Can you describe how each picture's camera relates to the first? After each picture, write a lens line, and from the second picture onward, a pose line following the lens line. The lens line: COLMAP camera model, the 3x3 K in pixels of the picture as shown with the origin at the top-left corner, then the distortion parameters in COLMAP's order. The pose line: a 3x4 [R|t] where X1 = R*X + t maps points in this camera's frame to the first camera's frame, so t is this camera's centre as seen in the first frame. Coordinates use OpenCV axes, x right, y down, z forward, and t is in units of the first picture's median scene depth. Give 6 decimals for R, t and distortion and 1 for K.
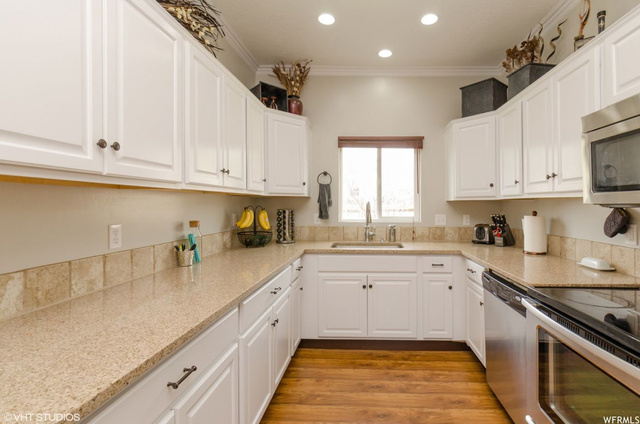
lens RADIAL K [[299.5, 0, 361.7], [0, 299.5, 201.7], [0, 0, 1]] dist [-0.001352, 0.000069]
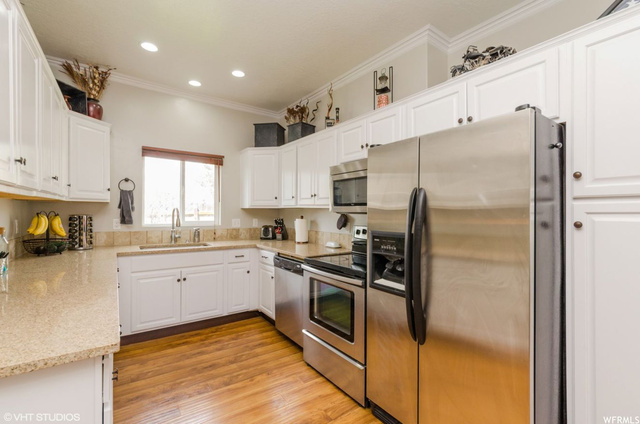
lens RADIAL K [[289.0, 0, 320.0], [0, 289.0, 212.0], [0, 0, 1]] dist [0.000195, -0.000036]
pose [[0.803145, 0.004900, 0.595763, -0.219399], [-0.014333, 0.999836, 0.011099, -0.005956], [-0.595611, -0.017453, 0.803083, -0.240574]]
